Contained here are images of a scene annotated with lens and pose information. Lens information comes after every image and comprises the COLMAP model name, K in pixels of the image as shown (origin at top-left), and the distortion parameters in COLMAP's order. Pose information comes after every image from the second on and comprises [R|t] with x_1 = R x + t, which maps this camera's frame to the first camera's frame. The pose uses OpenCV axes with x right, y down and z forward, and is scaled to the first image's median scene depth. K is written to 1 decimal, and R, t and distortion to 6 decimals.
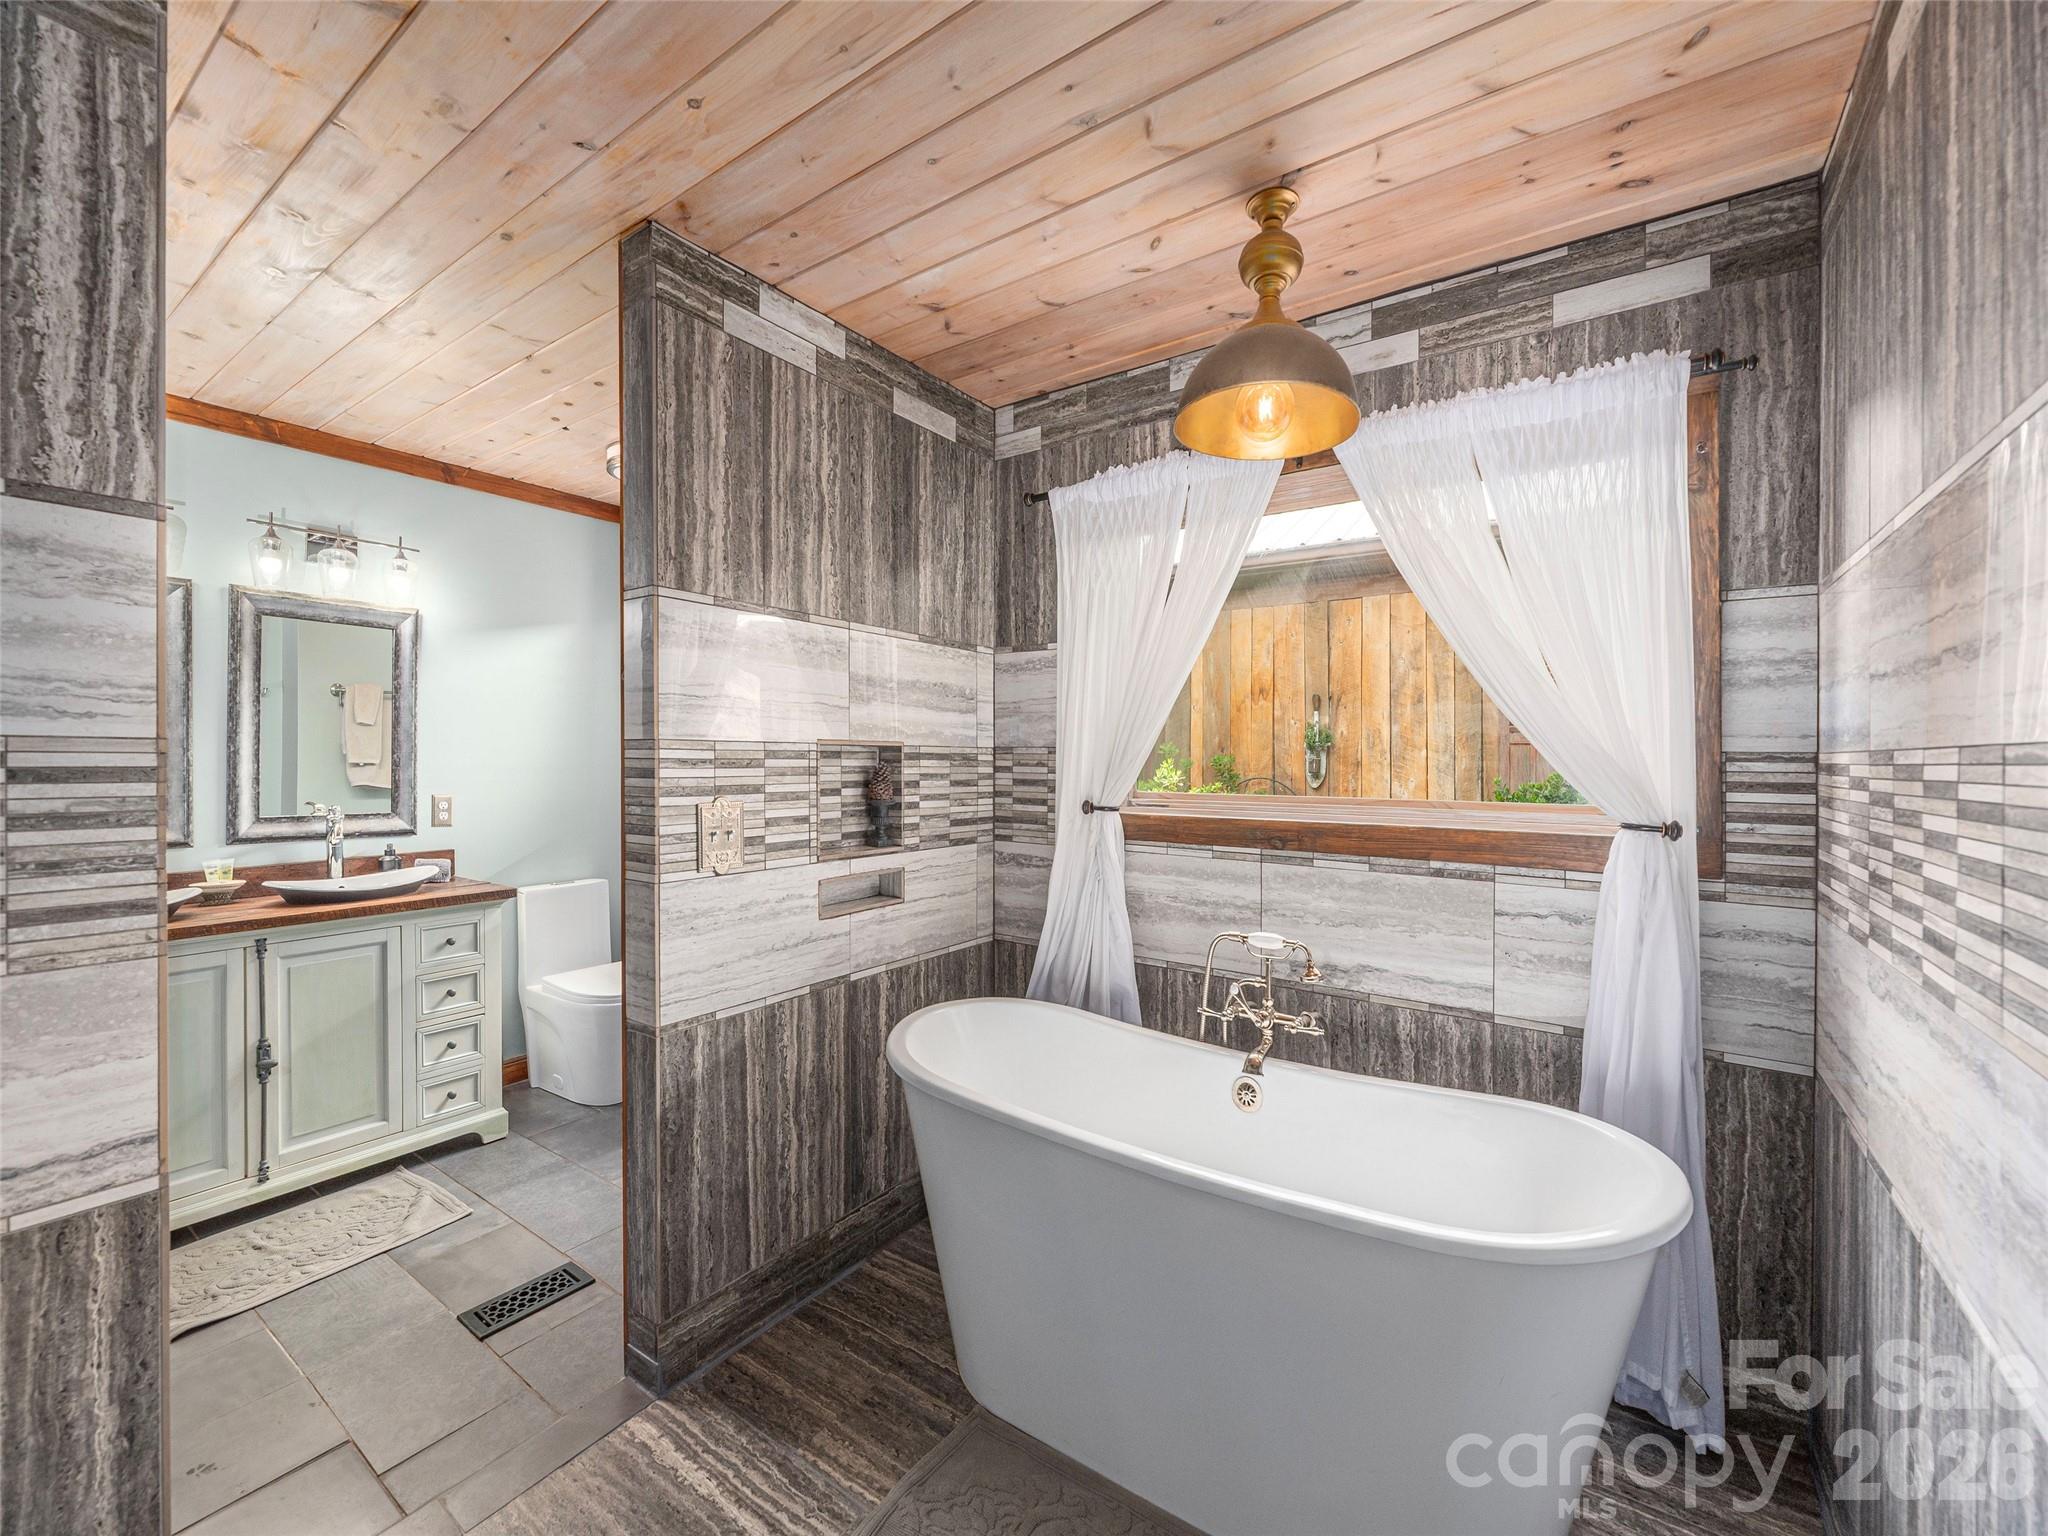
lens RADIAL K [[830.4, 0, 1021.9], [0, 830.4, 766.6], [0, 0, 1]] dist [-0.003790, 0.001093]
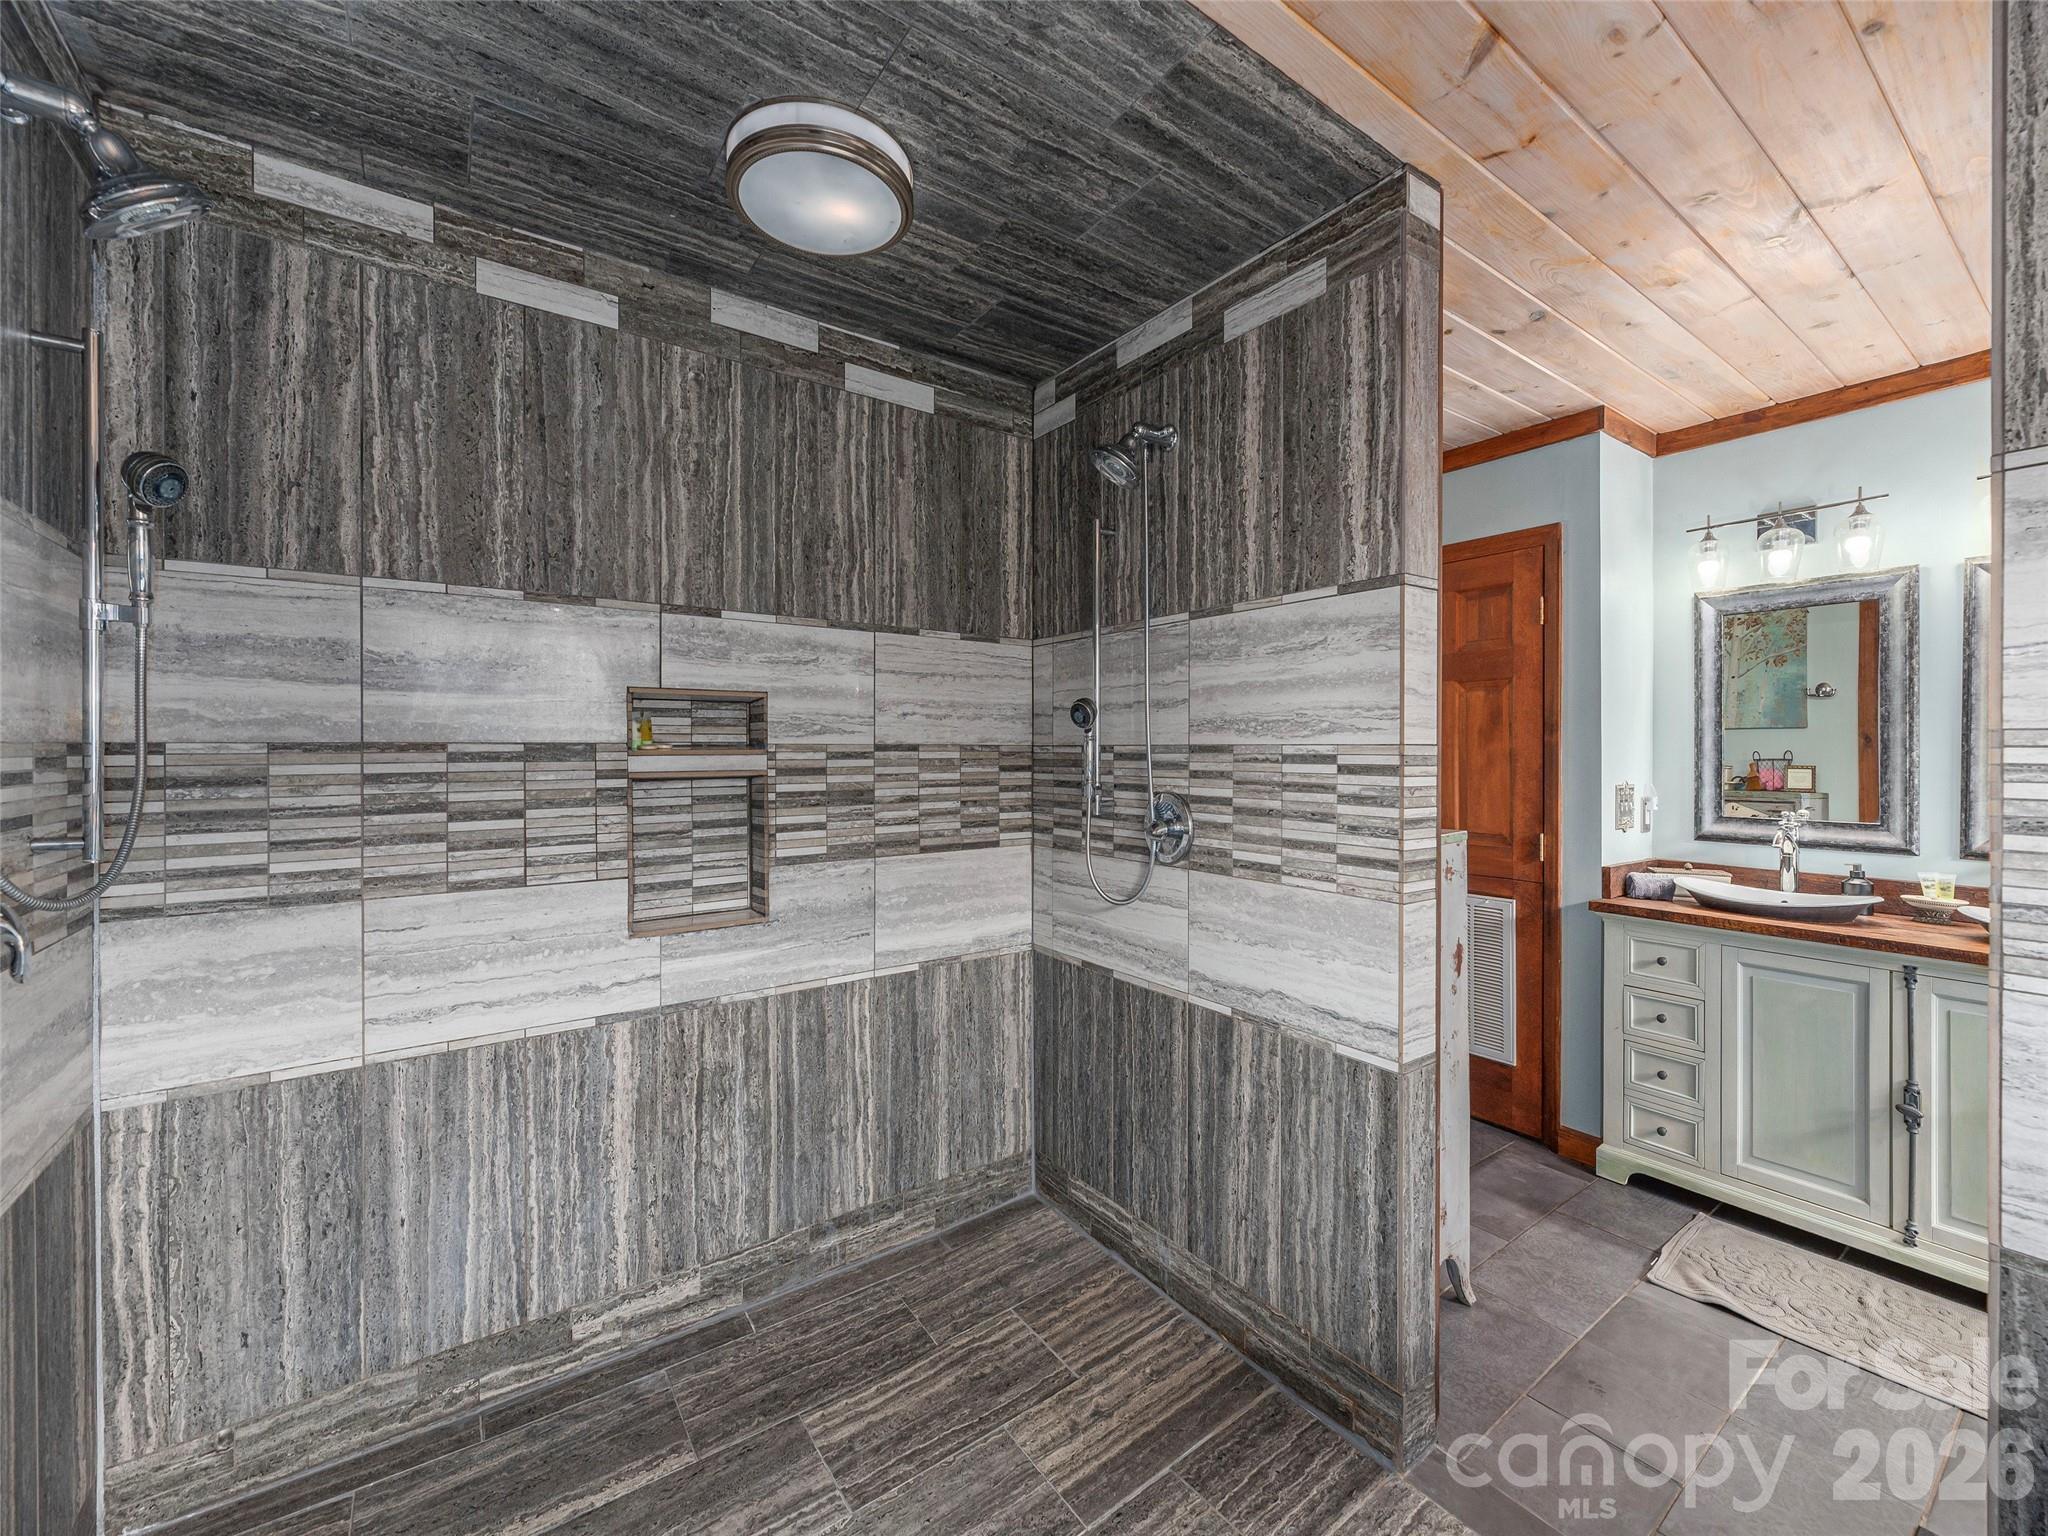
lens RADIAL K [[830.4, 0, 1014.9], [0, 830.4, 770.6], [0, 0, 1]] dist [-0.003790, 0.001093]
pose [[-0.335724, 0.006218, -0.941940, 0.463016], [-0.005880, 0.999945, 0.008697, 0.001785], [0.941942, 0.008459, -0.335669, 0.863785]]
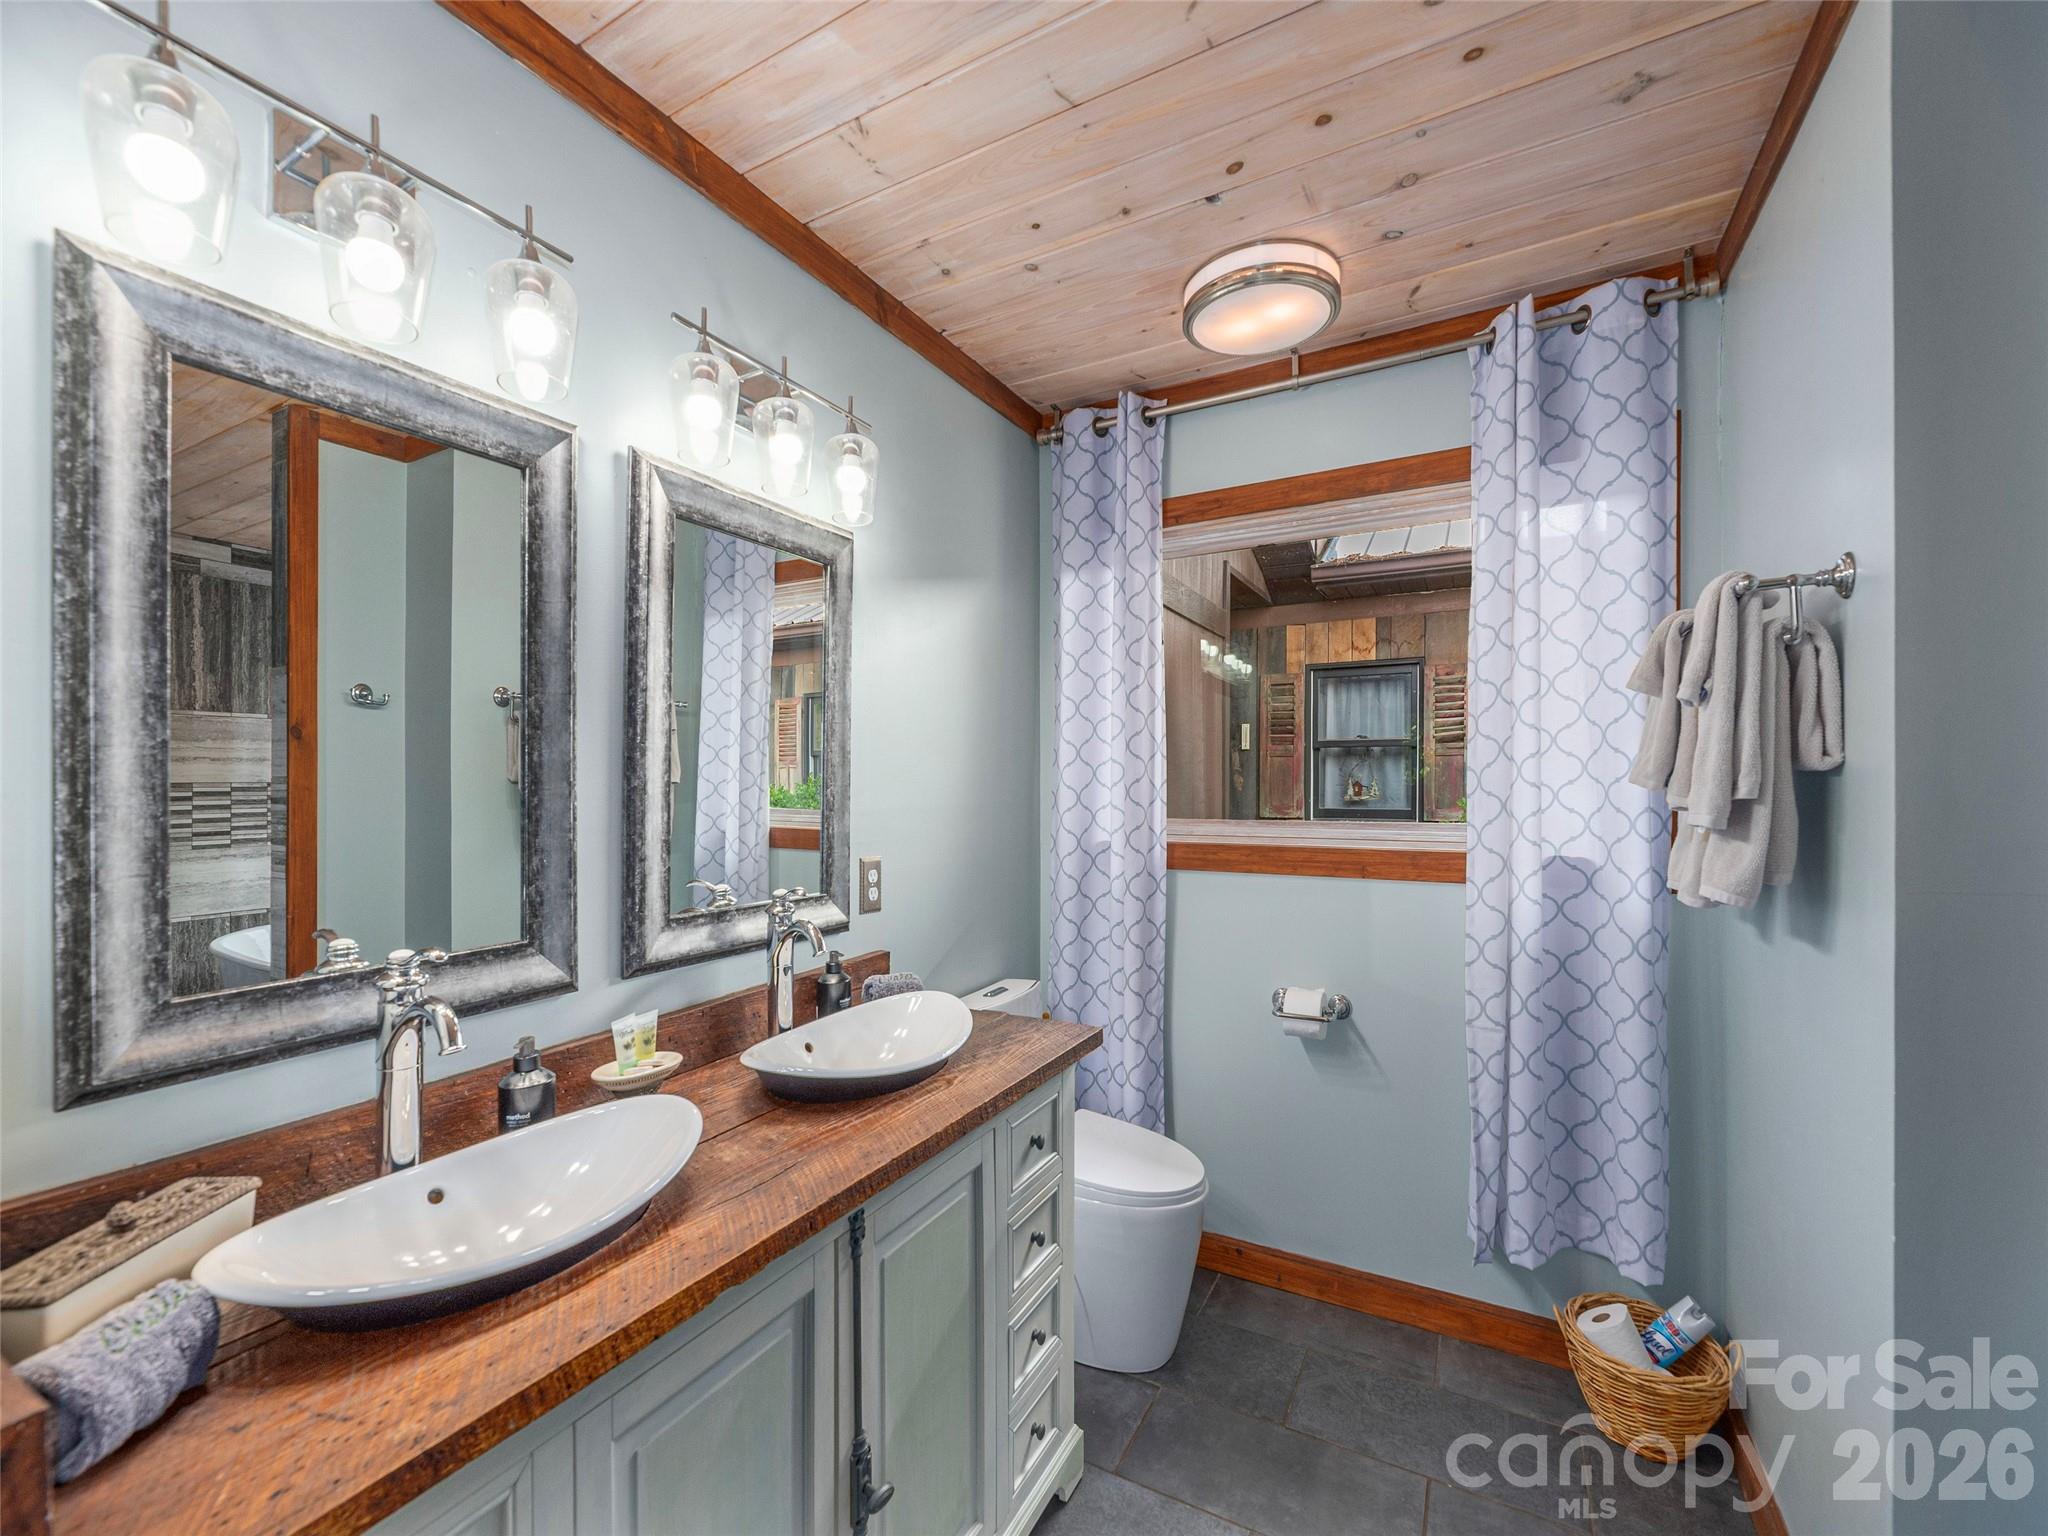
lens RADIAL K [[830.4, 0, 1029.4], [0, 830.4, 777.6], [0, 0, 1]] dist [-0.003790, 0.001093]
pose [[0.992670, -0.004873, 0.120756, -1.879869], [0.005461, 0.999975, -0.004546, -0.053948], [-0.120731, 0.005173, 0.992672, 1.165296]]
